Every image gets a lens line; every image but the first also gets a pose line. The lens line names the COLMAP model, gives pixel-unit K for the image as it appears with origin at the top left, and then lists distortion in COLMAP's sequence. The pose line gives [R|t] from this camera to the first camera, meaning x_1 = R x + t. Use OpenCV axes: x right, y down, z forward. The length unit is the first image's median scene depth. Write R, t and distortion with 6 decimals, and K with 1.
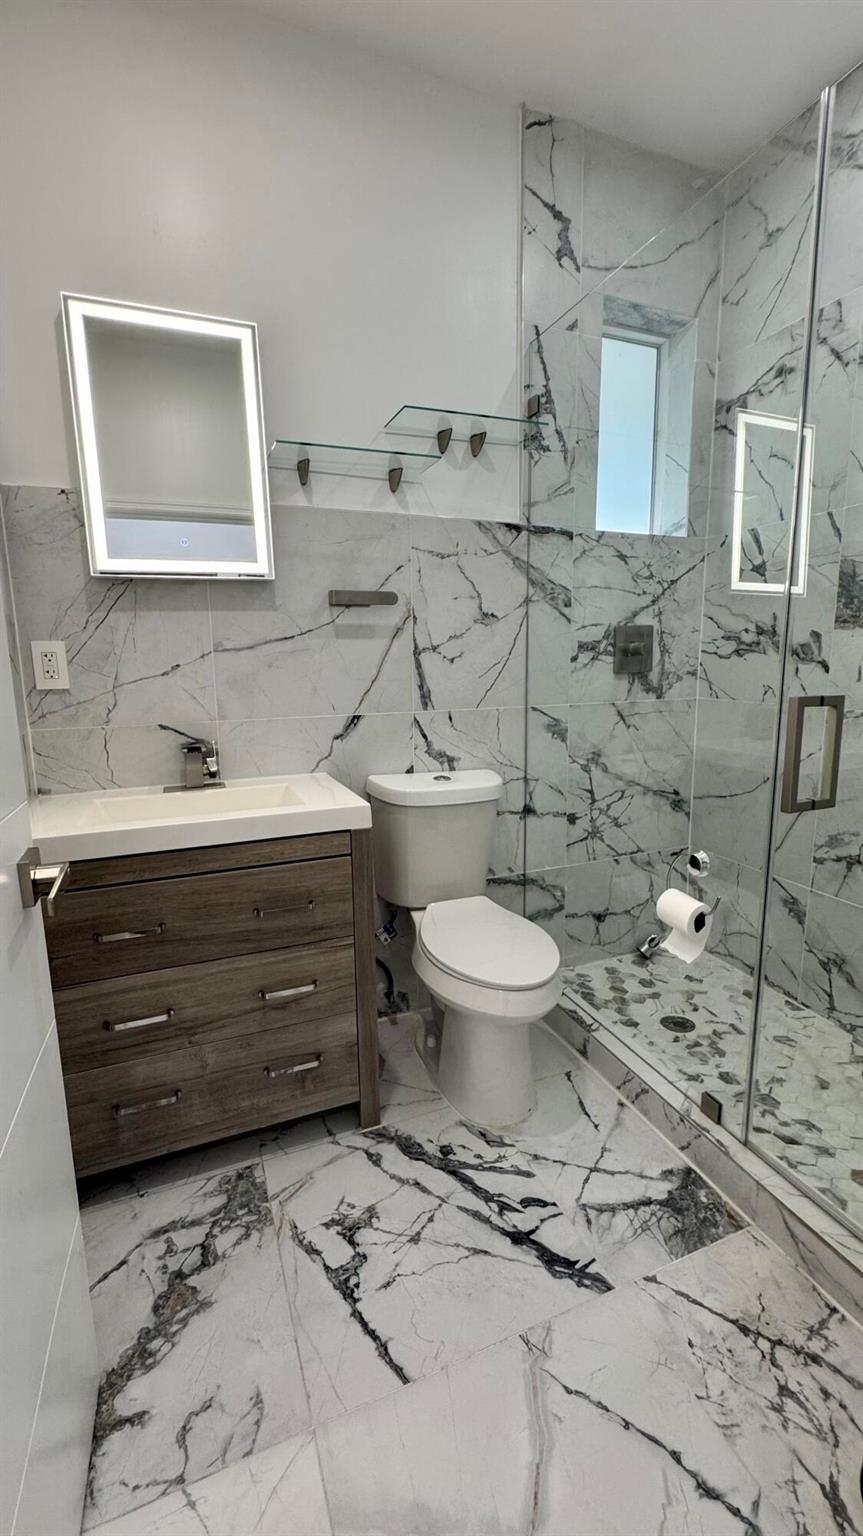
lens RADIAL K [[629.0, 0, 431.5], [0, 629.0, 768.0], [0, 0, 1]] dist [-0.001586, -0.000013]
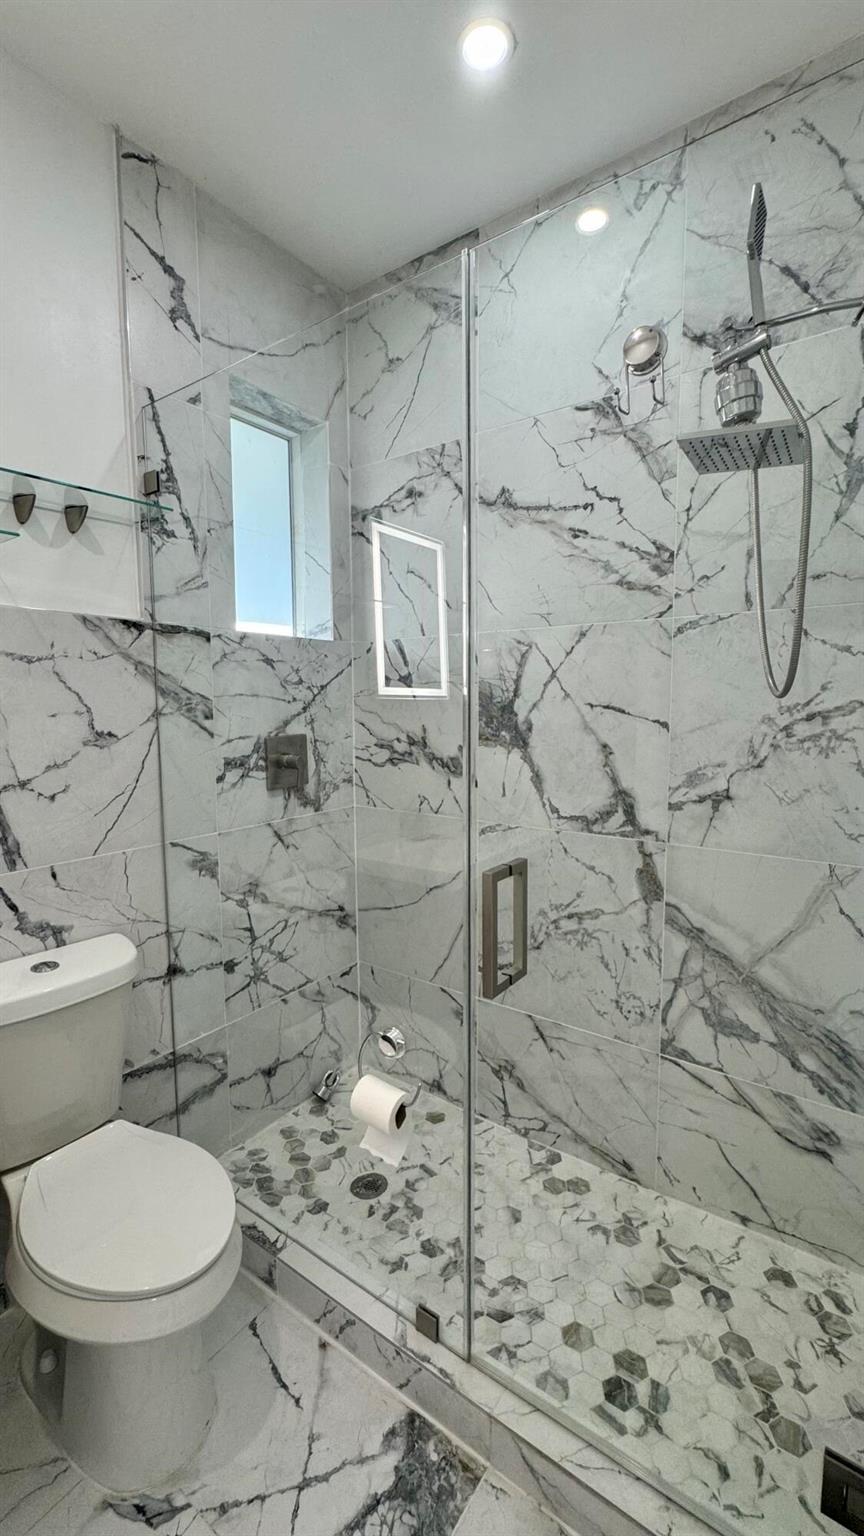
lens RADIAL K [[656.2, 0, 427.0], [0, 656.2, 769.8], [0, 0, 1]] dist [-0.002420, 0.000553]
pose [[0.854618, -0.043468, 0.517434, 0.011477], [0.087985, 0.994203, -0.061800, -0.113031], [-0.511748, 0.098342, 0.853488, 0.121318]]
